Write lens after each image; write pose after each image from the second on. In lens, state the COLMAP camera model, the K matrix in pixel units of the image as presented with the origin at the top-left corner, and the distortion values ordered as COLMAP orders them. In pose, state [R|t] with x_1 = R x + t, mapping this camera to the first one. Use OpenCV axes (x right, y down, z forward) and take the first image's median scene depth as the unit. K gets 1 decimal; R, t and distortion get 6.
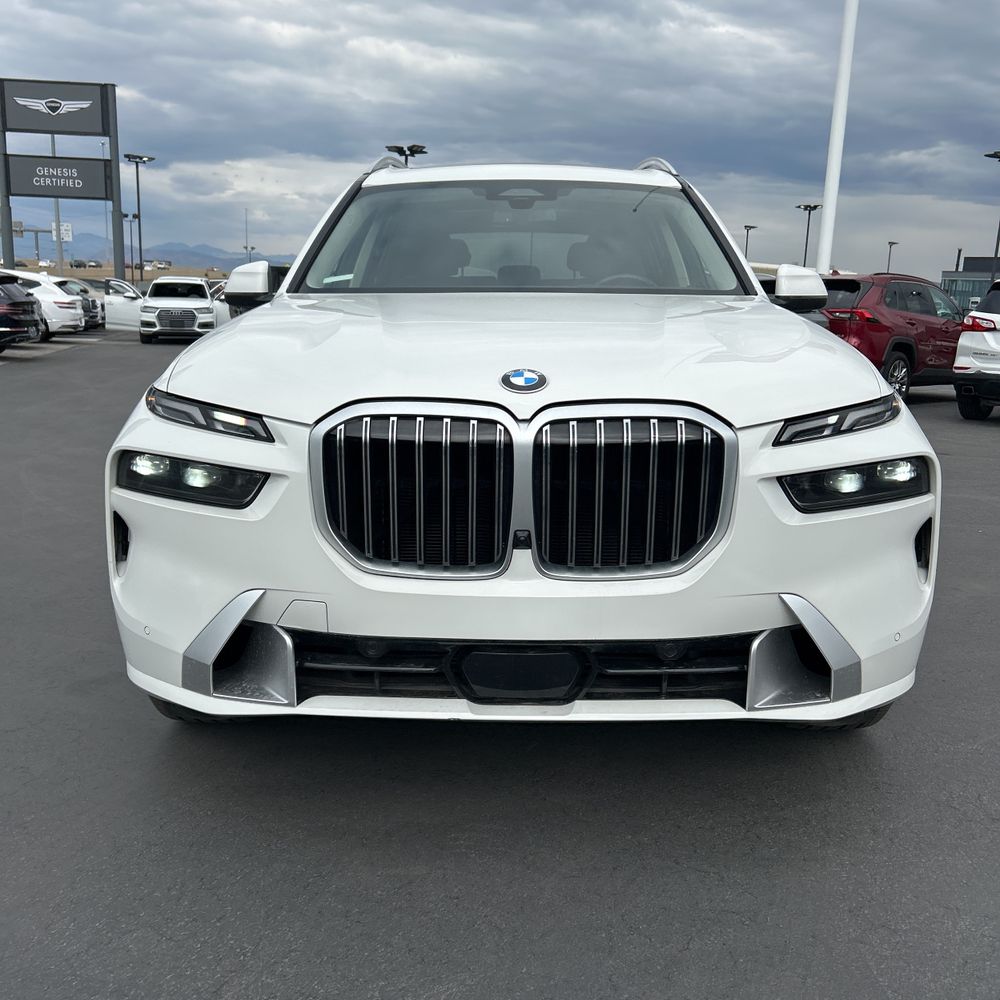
lens RADIAL K [[1021.9, 0, 517.1], [0, 1021.9, 491.5], [0, 0, 1]] dist [0.023851, 0.000000]
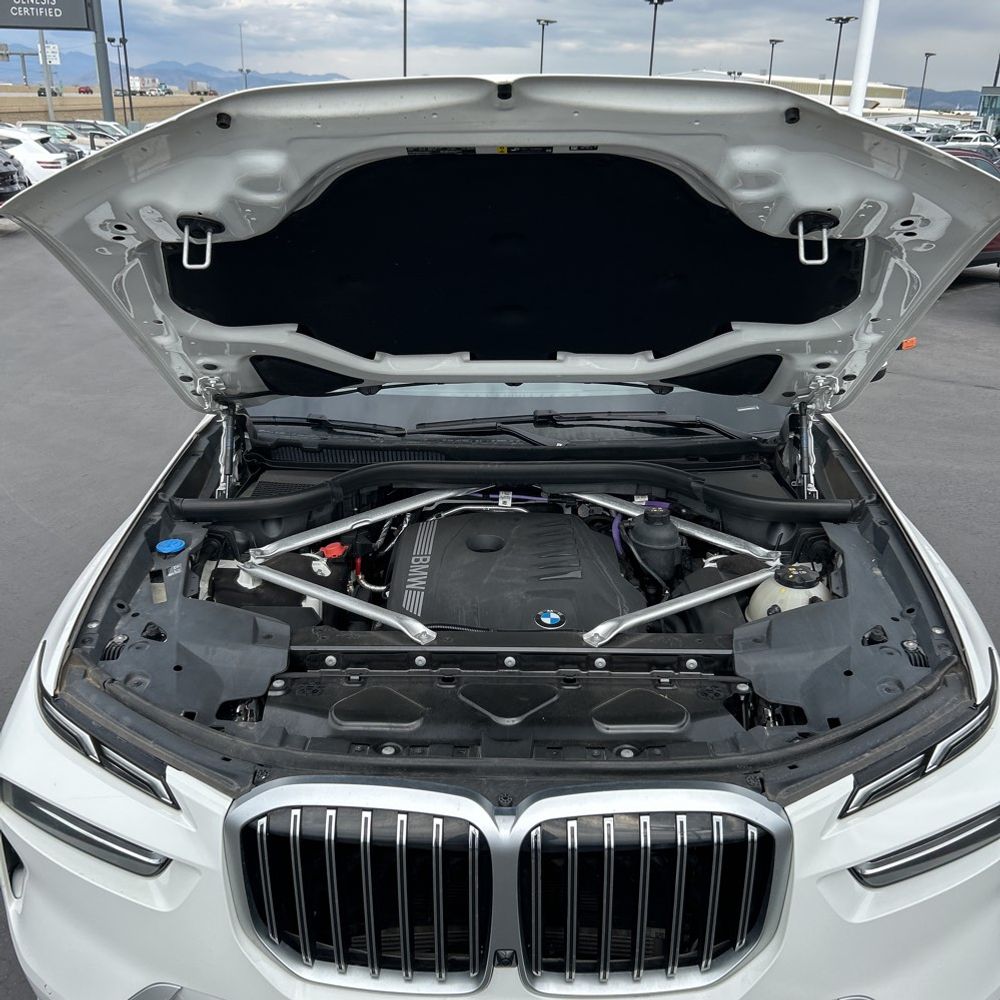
lens RADIAL K [[1021.9, 0, 502.4], [0, 1021.9, 475.3], [0, 0, 1]] dist [0.023851, 0.000000]
pose [[0.999630, -0.006501, -0.026416, 0.023241], [0.010470, 0.988164, 0.153041, -0.389288], [0.025108, -0.153261, 0.987867, 0.271975]]
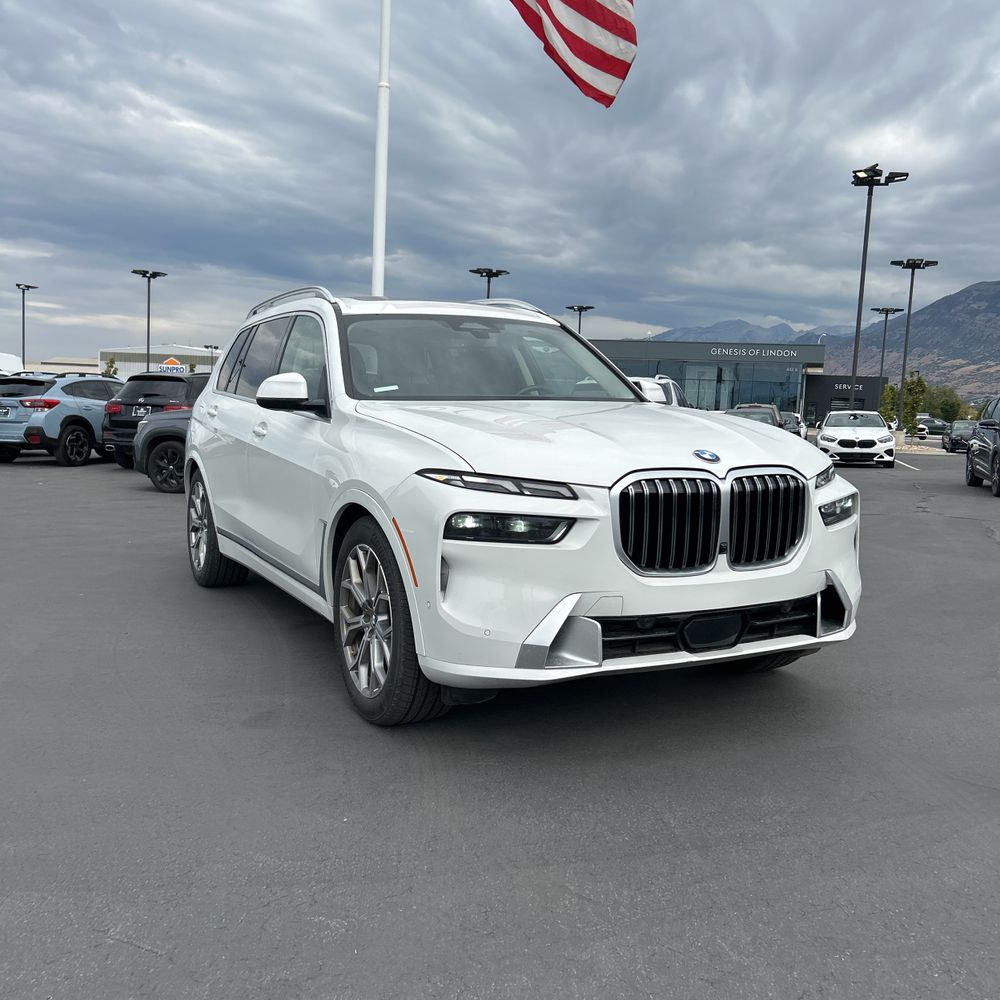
lens RADIAL K [[1021.9, 0, 503.8], [0, 1021.9, 494.9], [0, 0, 1]] dist [0.023851, 0.000000]
pose [[0.884256, -0.042393, 0.465074, -1.014725], [0.080032, 0.994895, -0.061479, 0.030811], [-0.460094, 0.091584, 0.883134, -0.320214]]
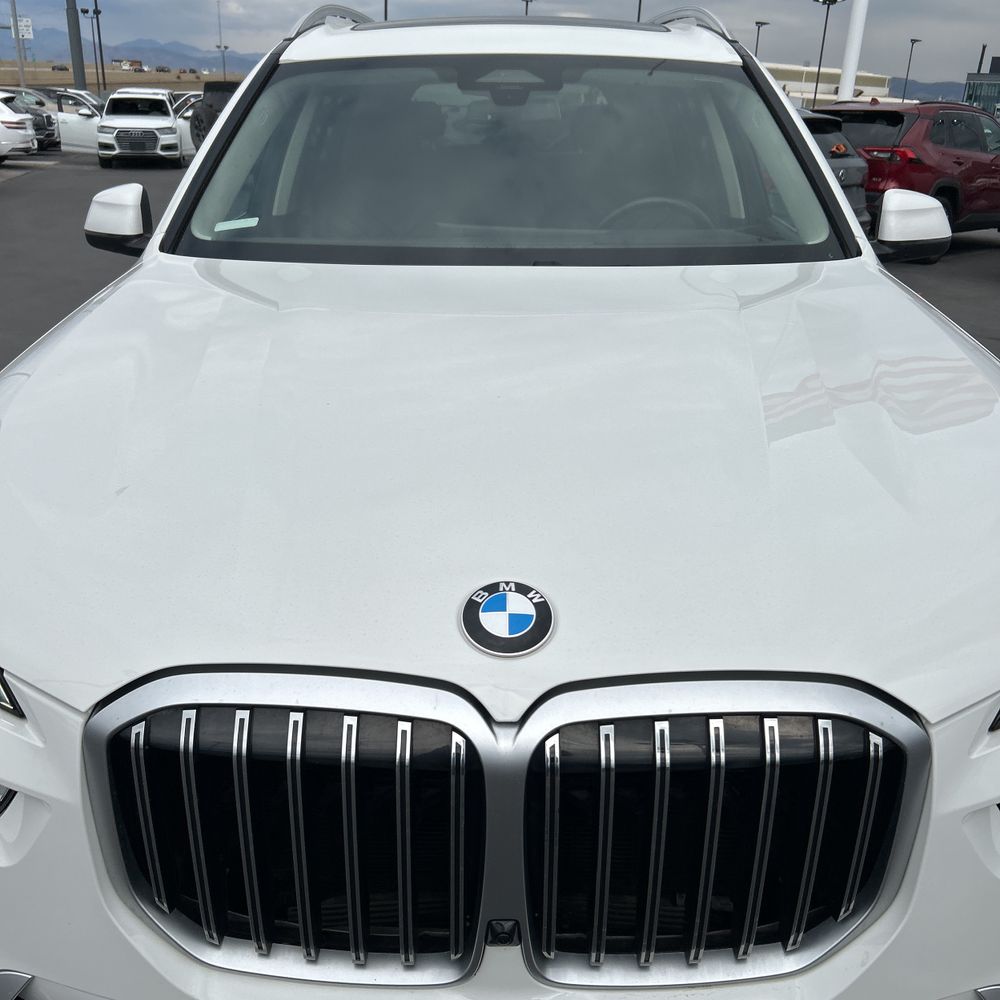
lens RADIAL K [[1021.9, 0, 503.3], [0, 1021.9, 479.2], [0, 0, 1]] dist [0.023851, 0.000000]
pose [[0.999984, 0.000938, -0.005657, 0.007052], [0.000020, 0.985950, 0.167039, -0.241821], [0.005734, -0.167036, 0.985934, 0.481622]]
